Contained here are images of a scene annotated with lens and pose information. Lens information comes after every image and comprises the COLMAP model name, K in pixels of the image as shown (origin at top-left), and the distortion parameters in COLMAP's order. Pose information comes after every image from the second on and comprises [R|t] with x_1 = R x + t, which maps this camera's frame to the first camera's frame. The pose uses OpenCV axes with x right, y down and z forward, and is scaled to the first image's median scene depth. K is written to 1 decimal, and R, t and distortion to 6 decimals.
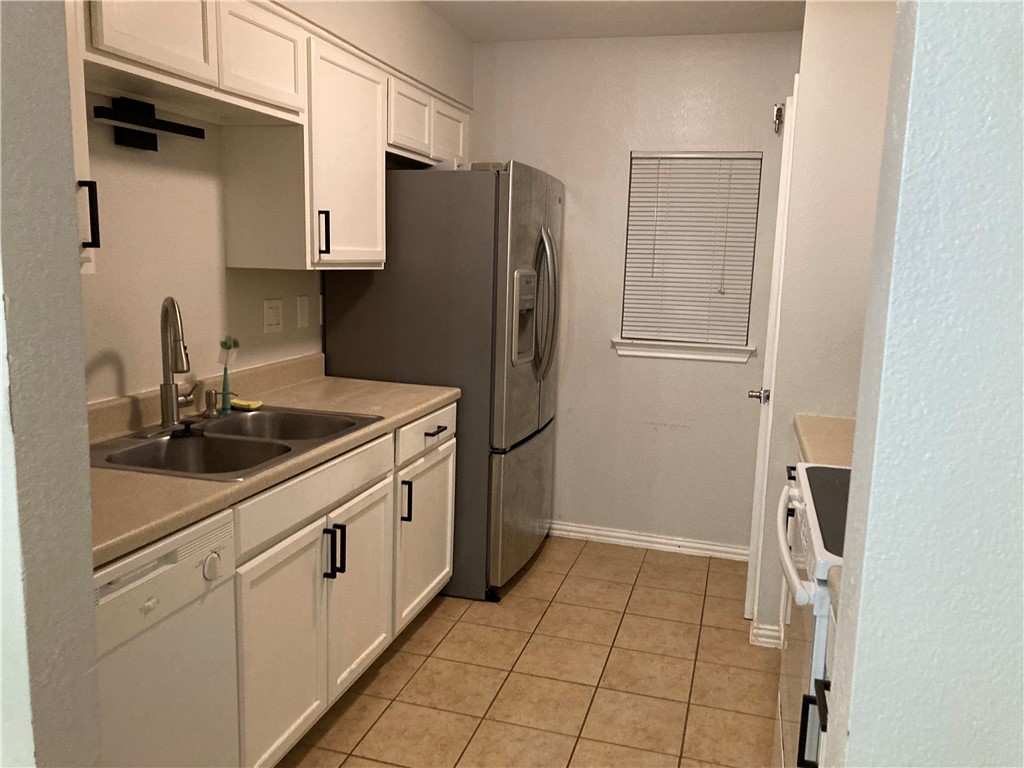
lens RADIAL K [[843.0, 0, 513.8], [0, 843.0, 391.2], [0, 0, 1]] dist [0.051139, -0.012880]
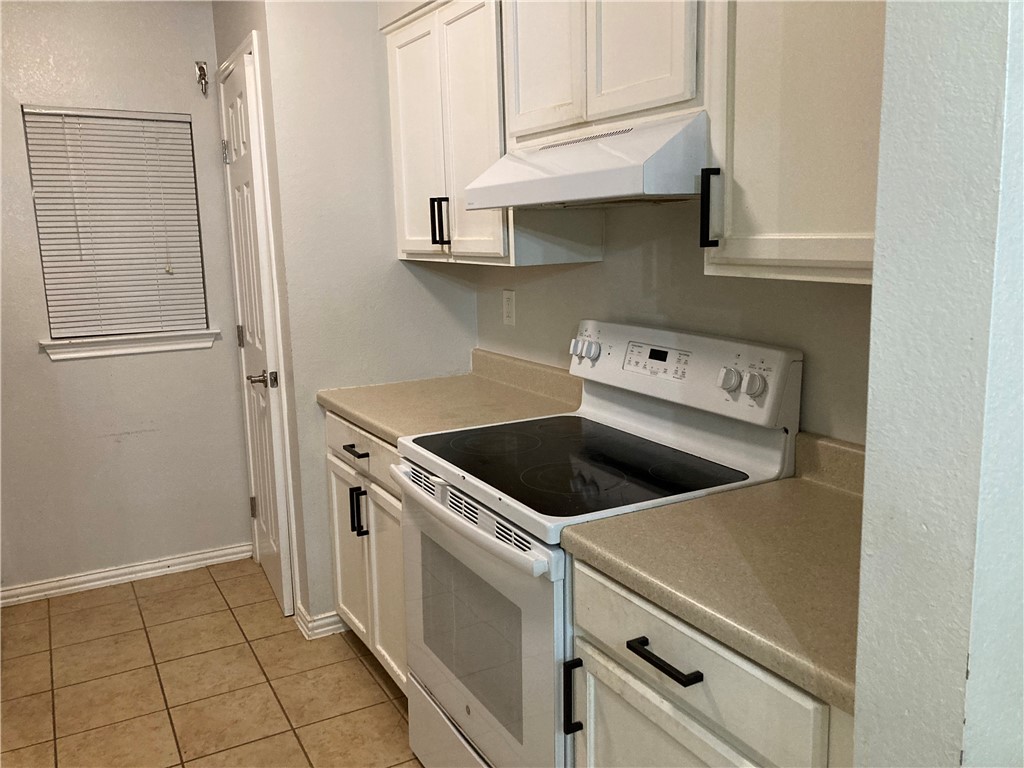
lens RADIAL K [[843.0, 0, 512.4], [0, 843.0, 377.3], [0, 0, 1]] dist [0.051139, -0.012880]
pose [[0.711305, -0.167808, 0.682558, -0.124898], [0.156928, 0.984485, 0.078501, -0.022902], [-0.685141, 0.051274, 0.726604, 0.115093]]
